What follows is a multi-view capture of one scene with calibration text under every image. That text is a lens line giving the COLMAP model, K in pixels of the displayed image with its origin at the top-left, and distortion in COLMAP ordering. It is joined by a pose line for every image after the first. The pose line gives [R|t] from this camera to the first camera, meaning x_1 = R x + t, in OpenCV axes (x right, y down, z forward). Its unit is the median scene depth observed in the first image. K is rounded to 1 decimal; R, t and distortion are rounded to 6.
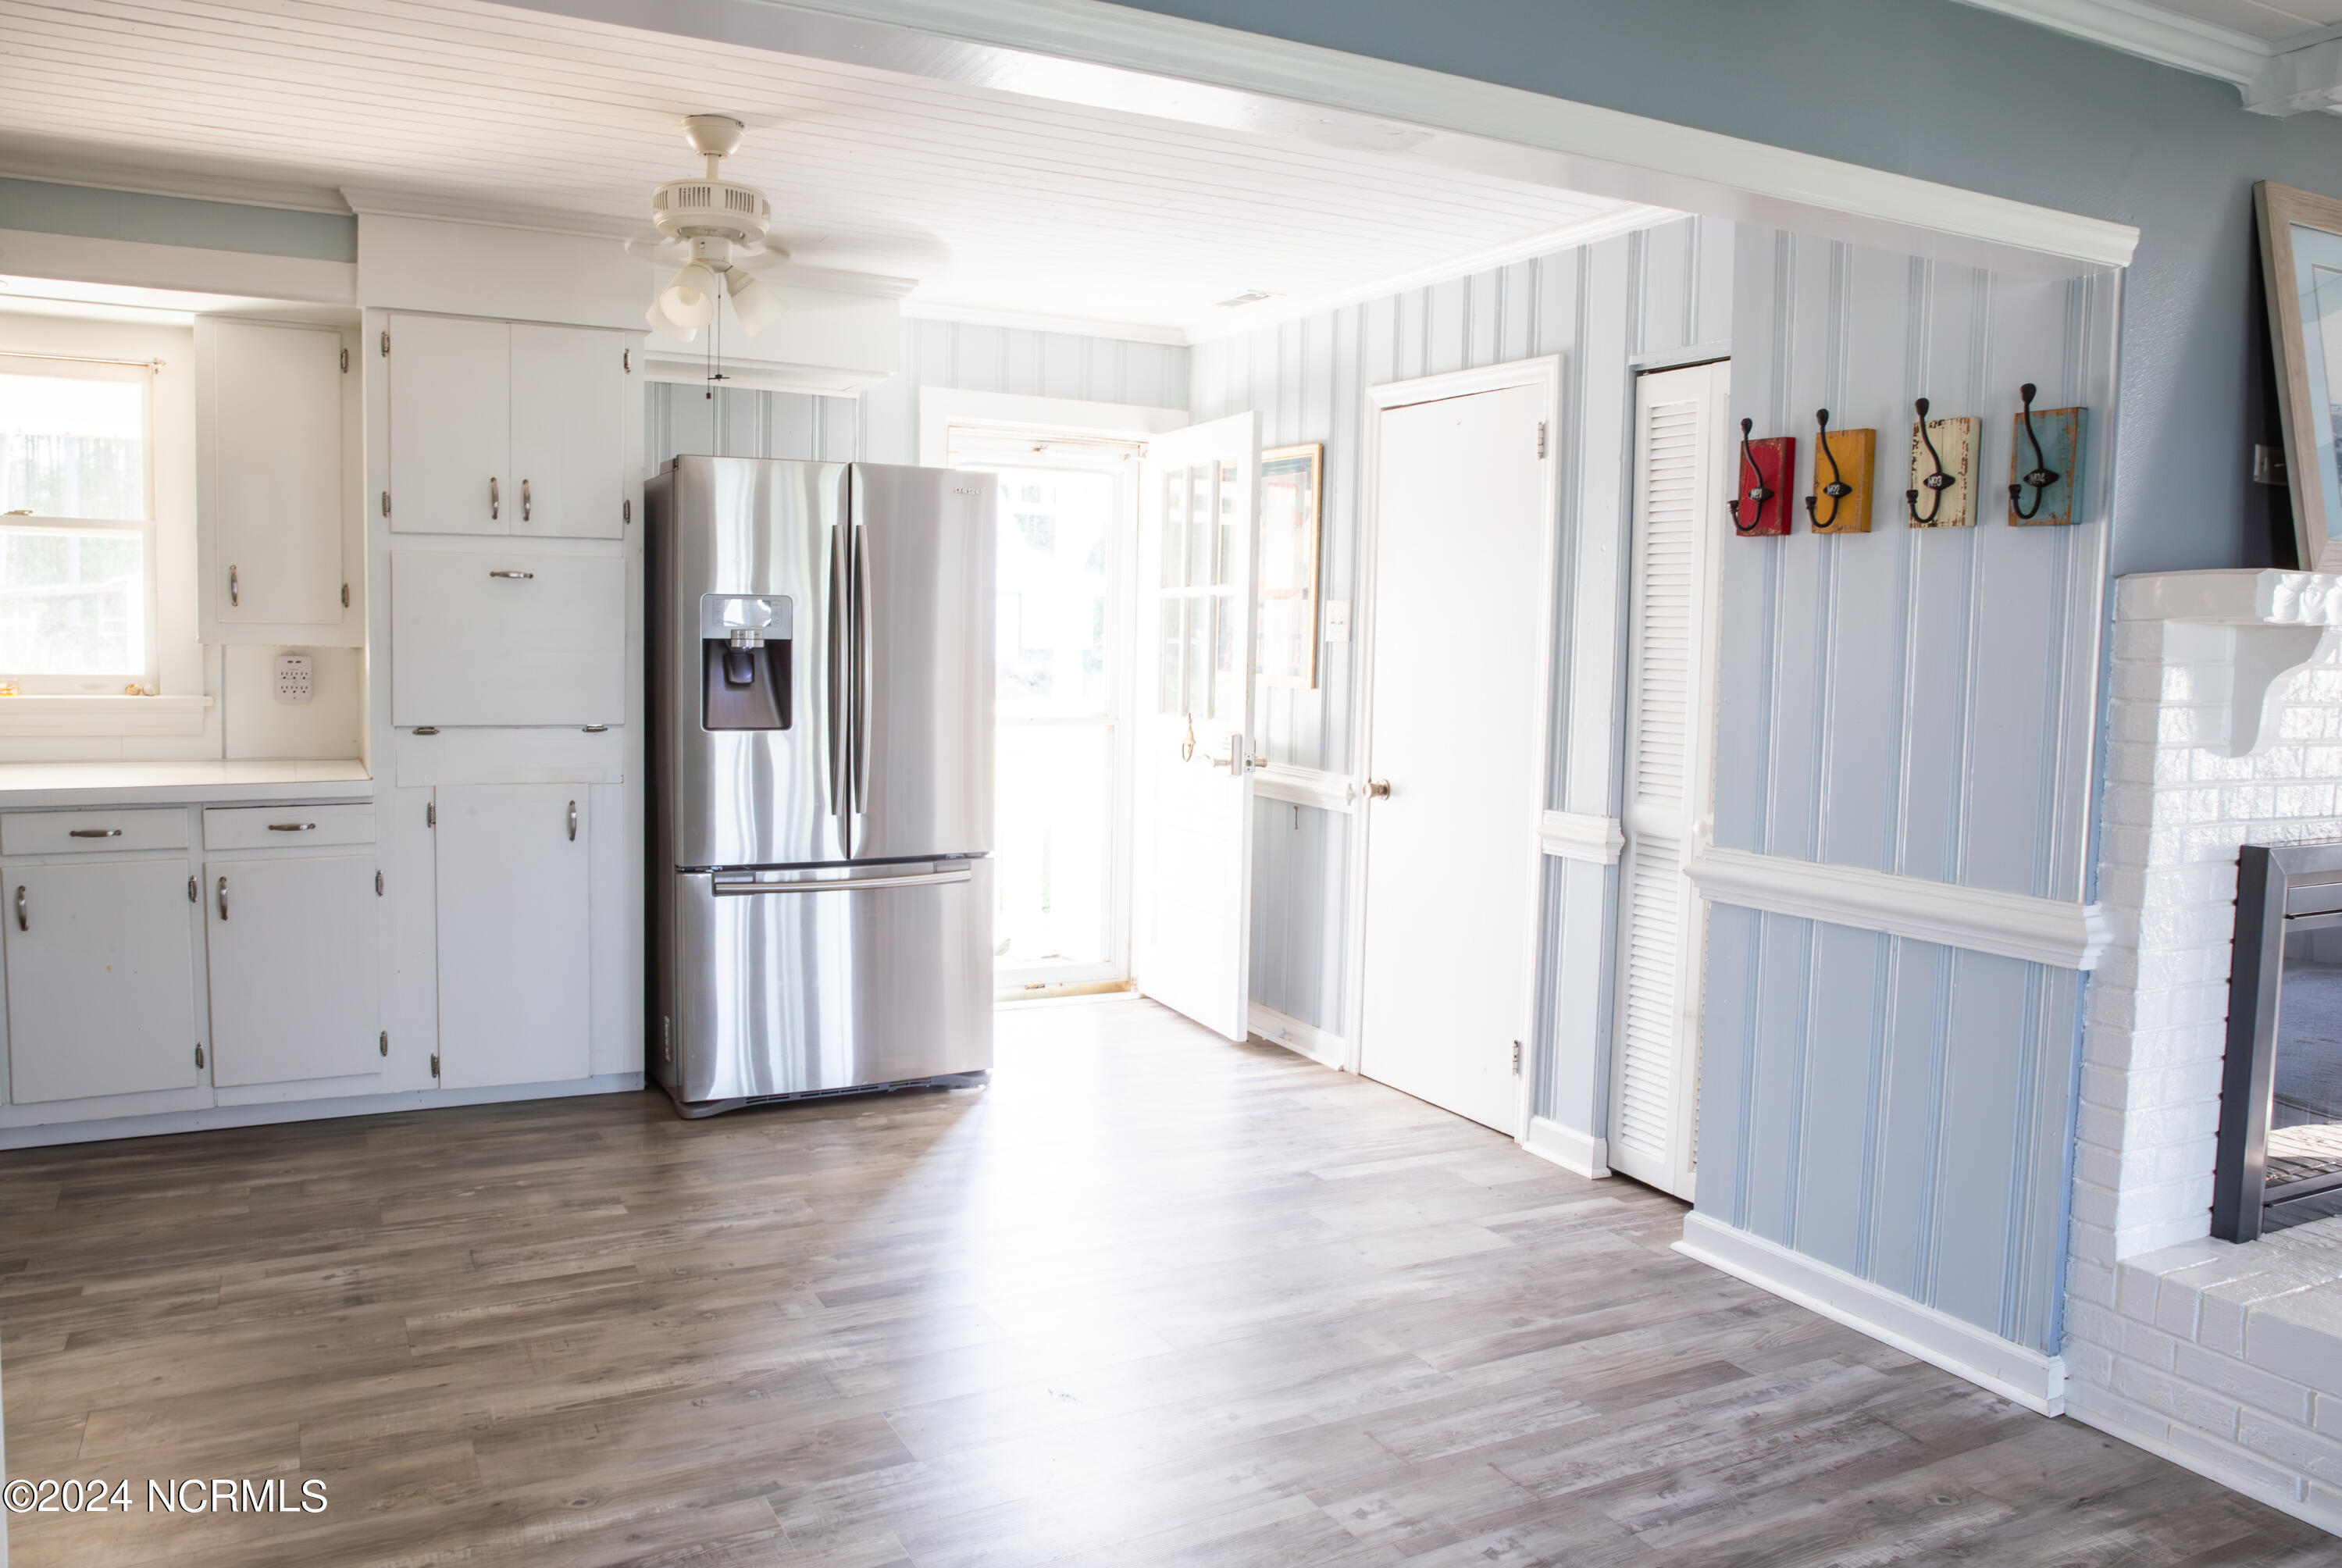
lens RADIAL K [[1666.4, 0, 1150.6], [0, 1666.4, 780.9], [0, 0, 1]] dist [-0.110191, 0.086312]
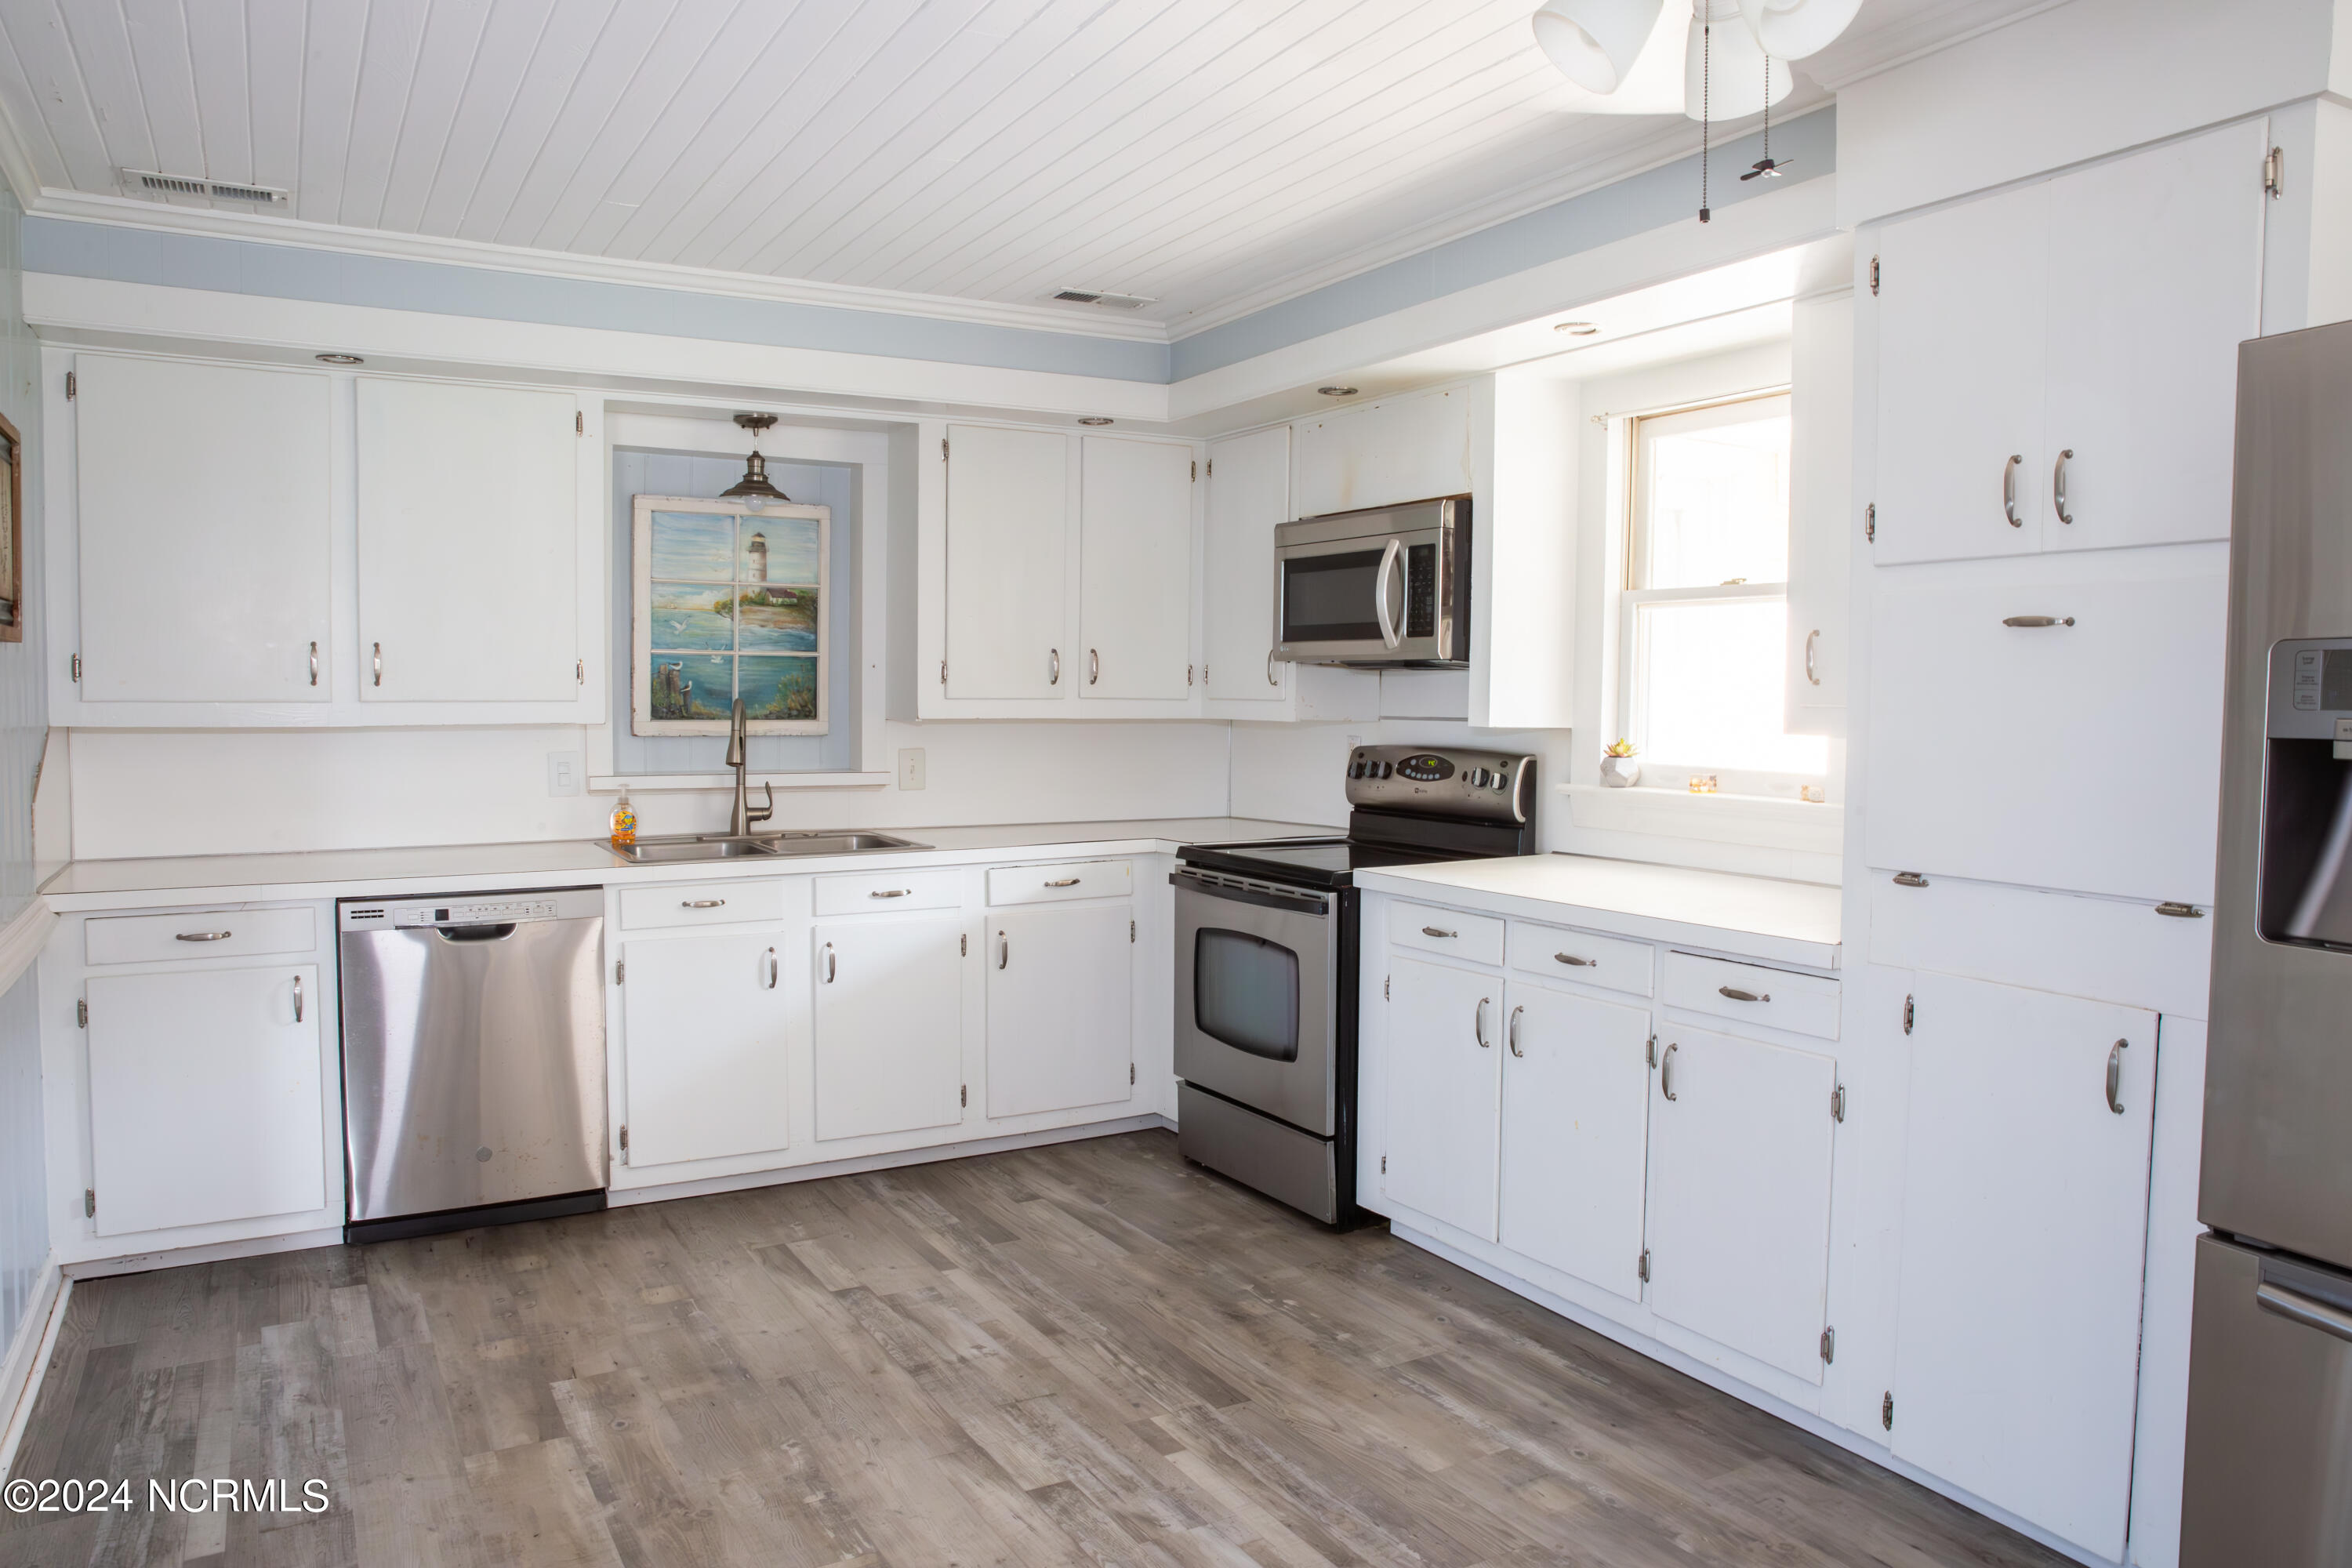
lens RADIAL K [[1634.6, 0, 1176.0], [0, 1634.6, 784.0], [0, 0, 1]] dist [-0.106167, 0.084298]
pose [[0.029188, 0.036420, -0.998910, 0.175074], [-0.096888, 0.994733, 0.033437, -0.066736], [0.994867, 0.095806, 0.032563, 0.777658]]
